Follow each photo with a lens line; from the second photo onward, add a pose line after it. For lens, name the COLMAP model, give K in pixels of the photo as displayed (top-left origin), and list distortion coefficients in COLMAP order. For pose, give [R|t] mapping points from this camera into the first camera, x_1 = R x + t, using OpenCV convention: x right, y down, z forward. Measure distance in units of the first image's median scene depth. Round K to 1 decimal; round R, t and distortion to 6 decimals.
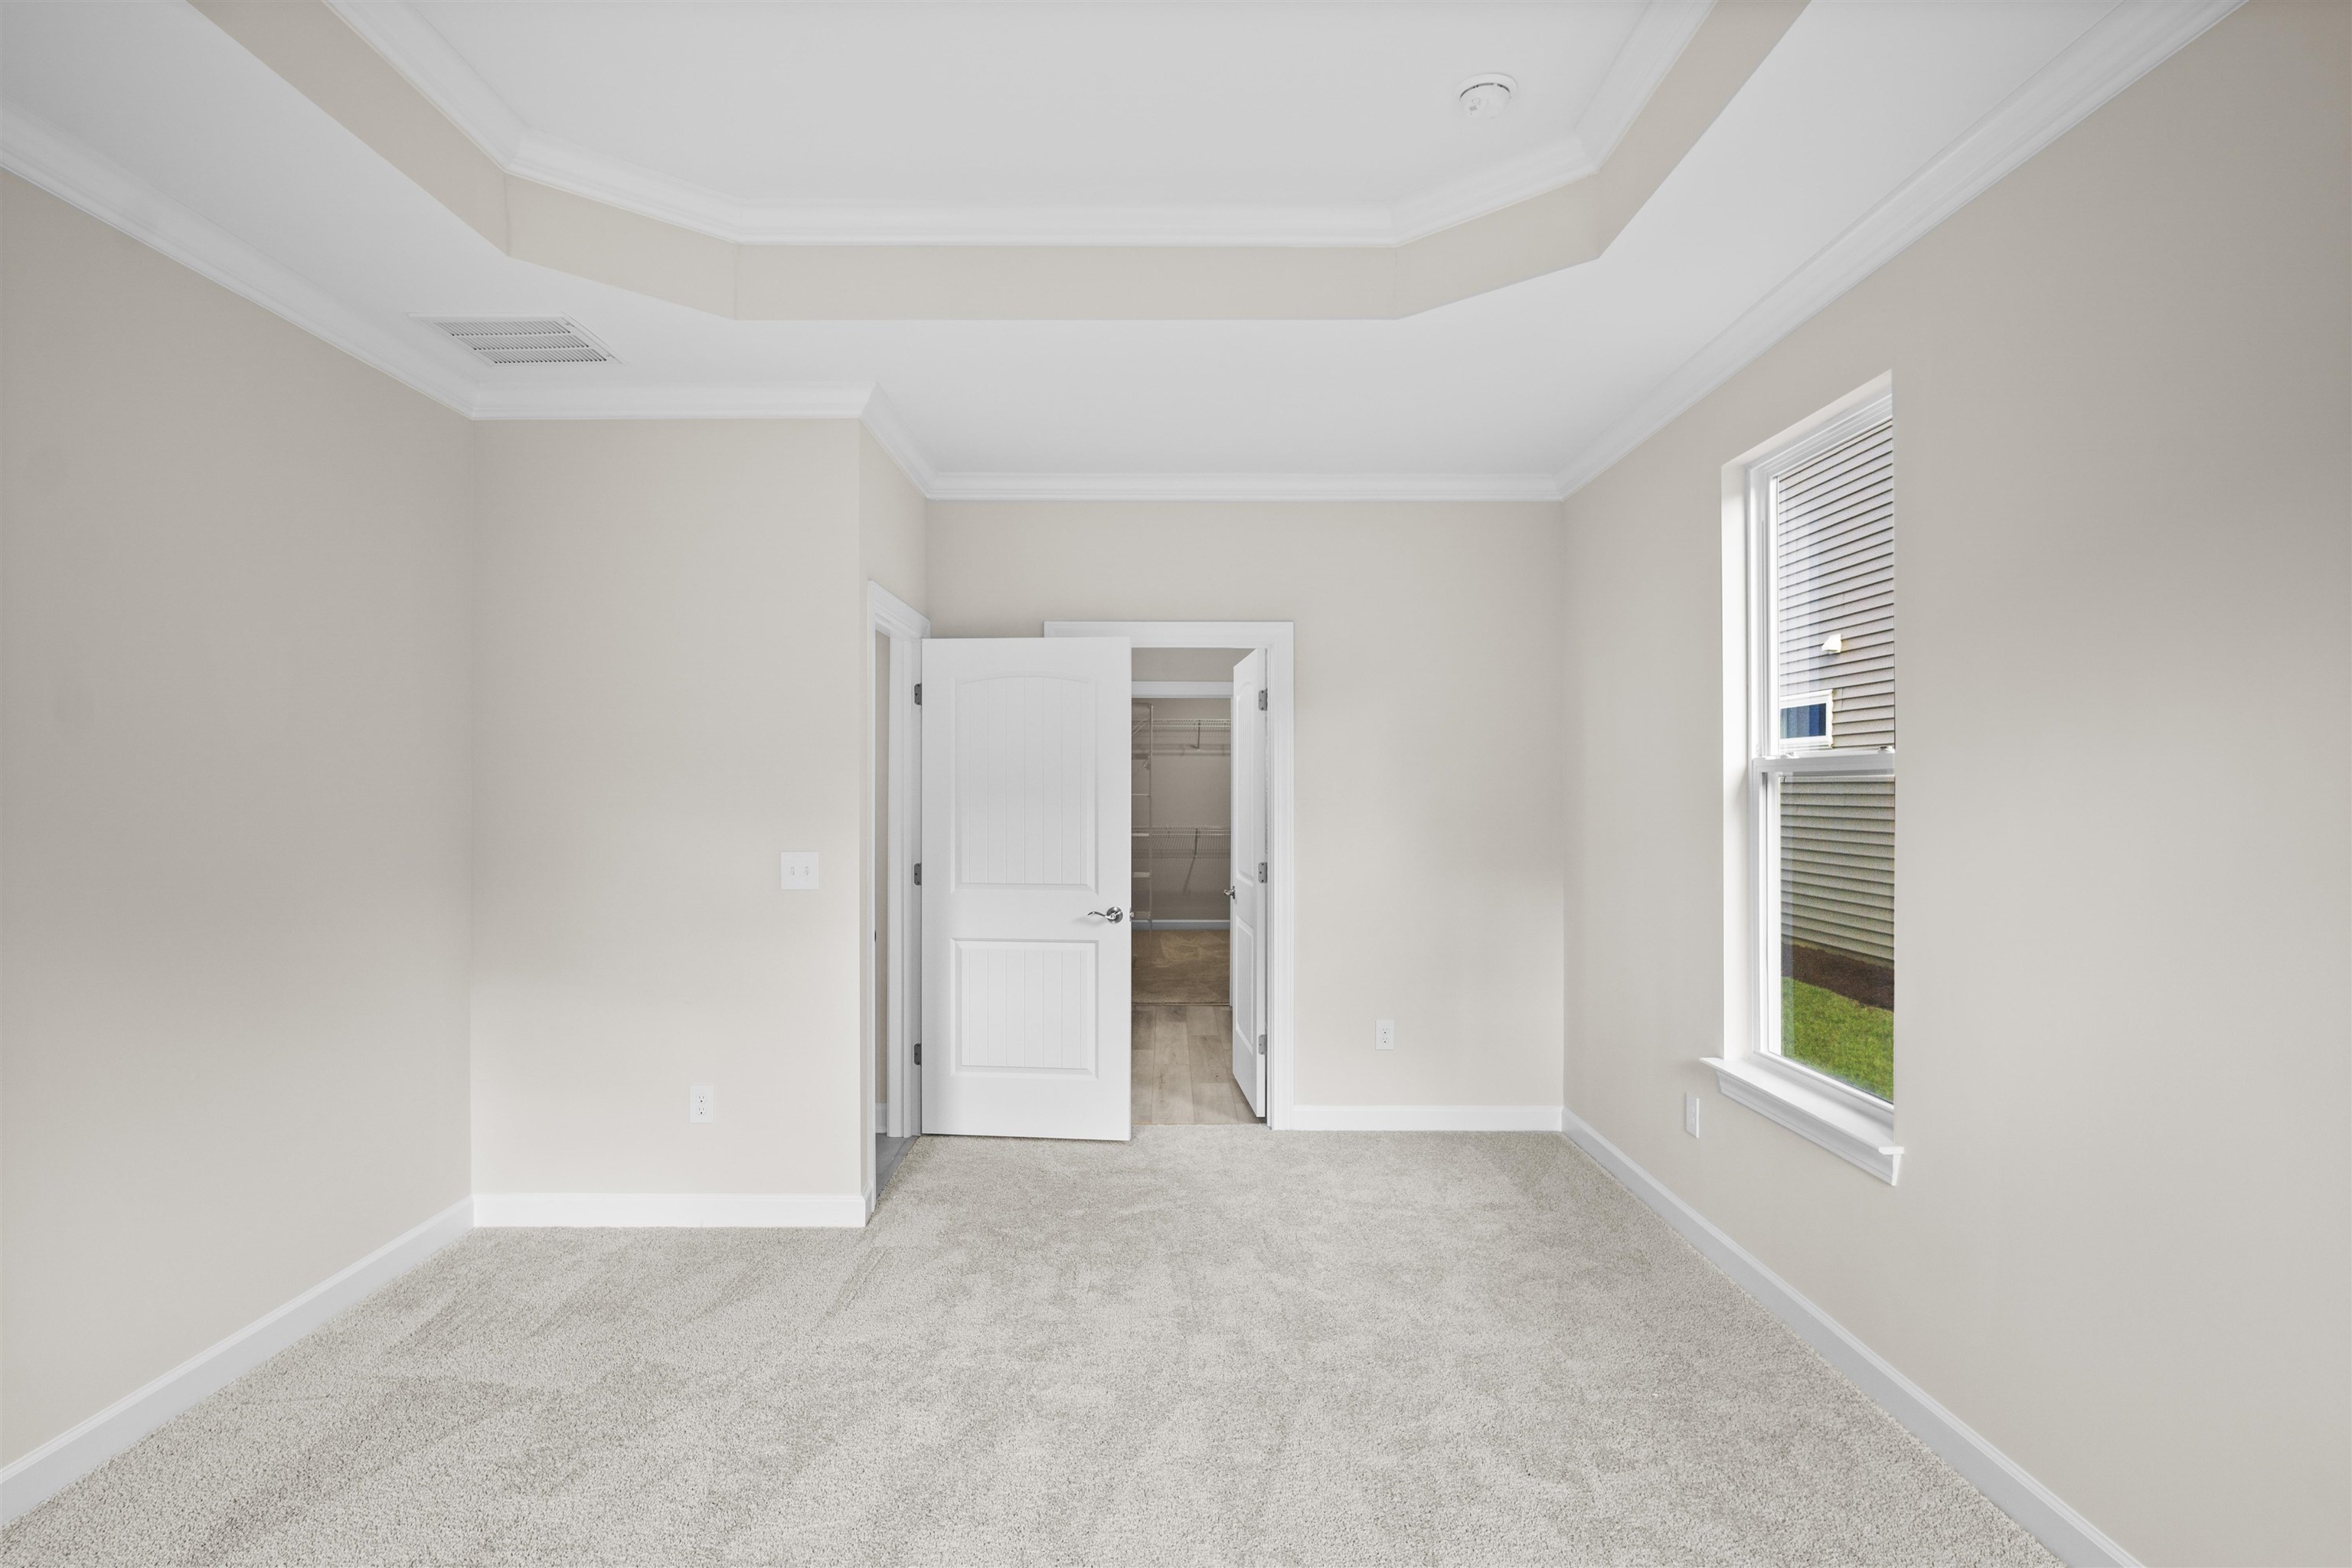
lens RADIAL K [[1268.7, 0, 1173.5], [0, 1268.7, 789.4], [0, 0, 1]] dist [0.001241, 0.000310]
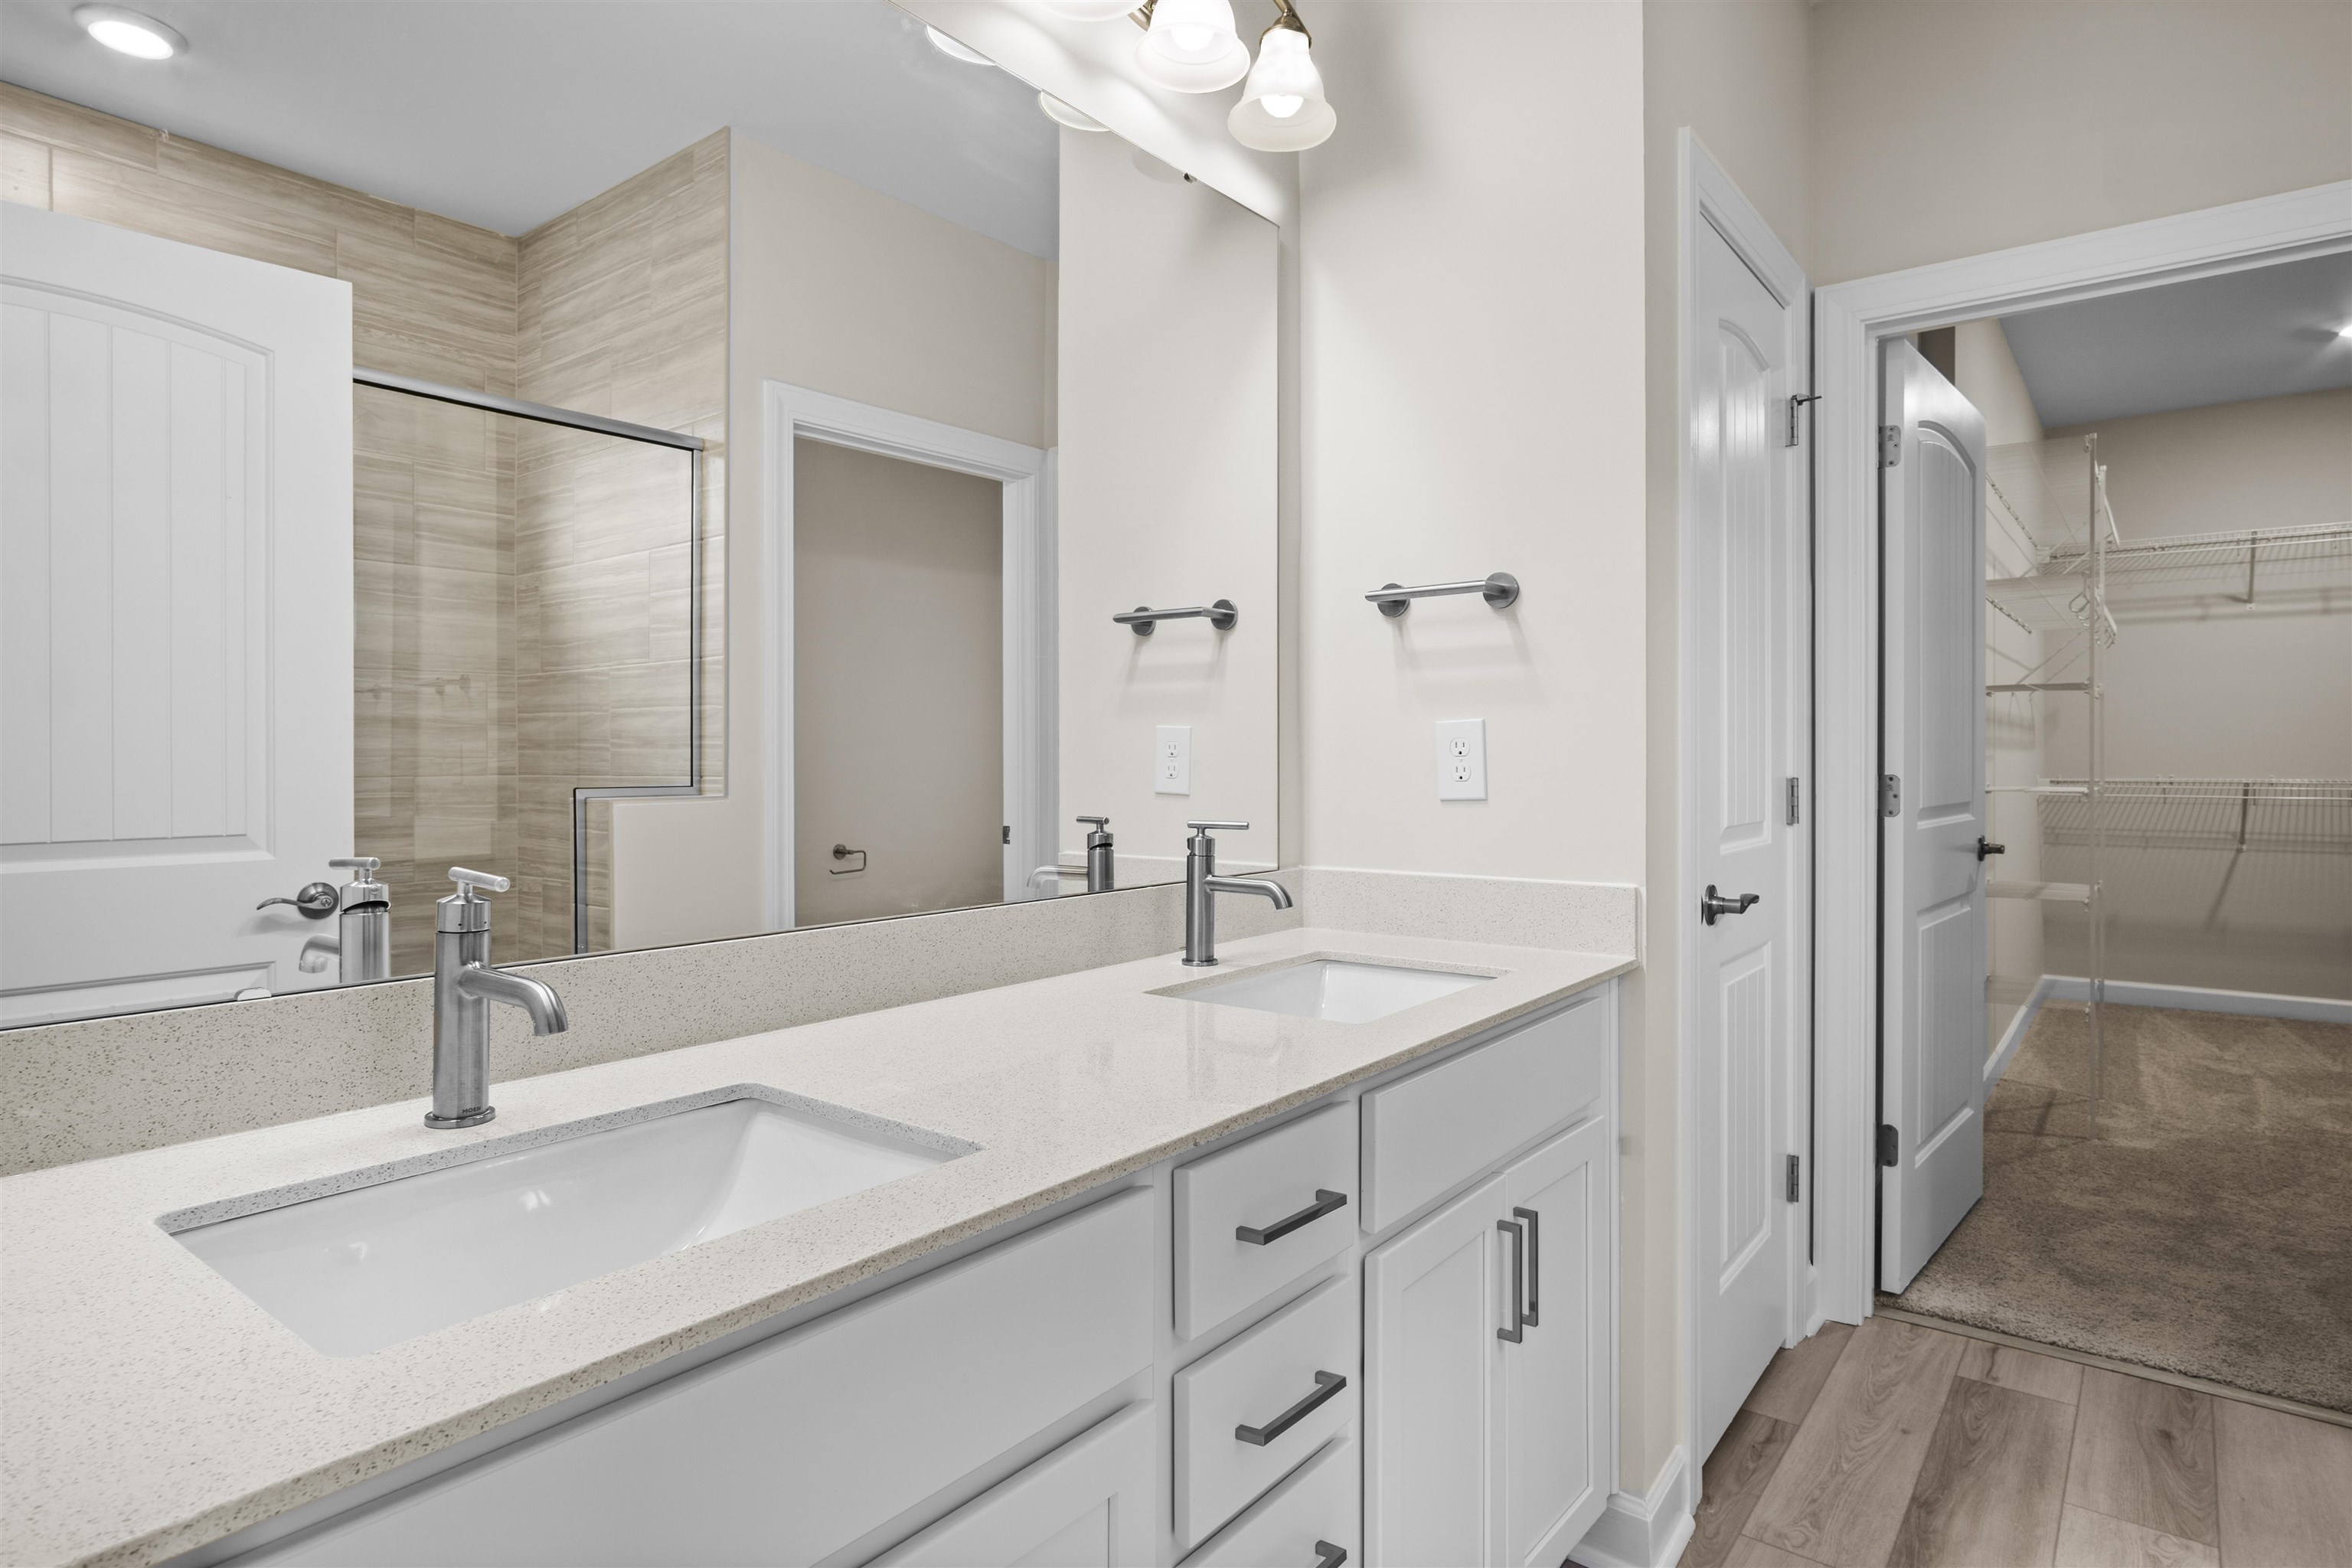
lens RADIAL K [[1268.7, 0, 1173.7], [0, 1268.7, 781.4], [0, 0, 1]] dist [0.001241, 0.000310]
pose [[0.777702, -0.002205, -0.628629, 0.006106], [0.011343, 0.999880, 0.010527, 0.021996], [0.628531, -0.015318, 0.777634, 0.442303]]
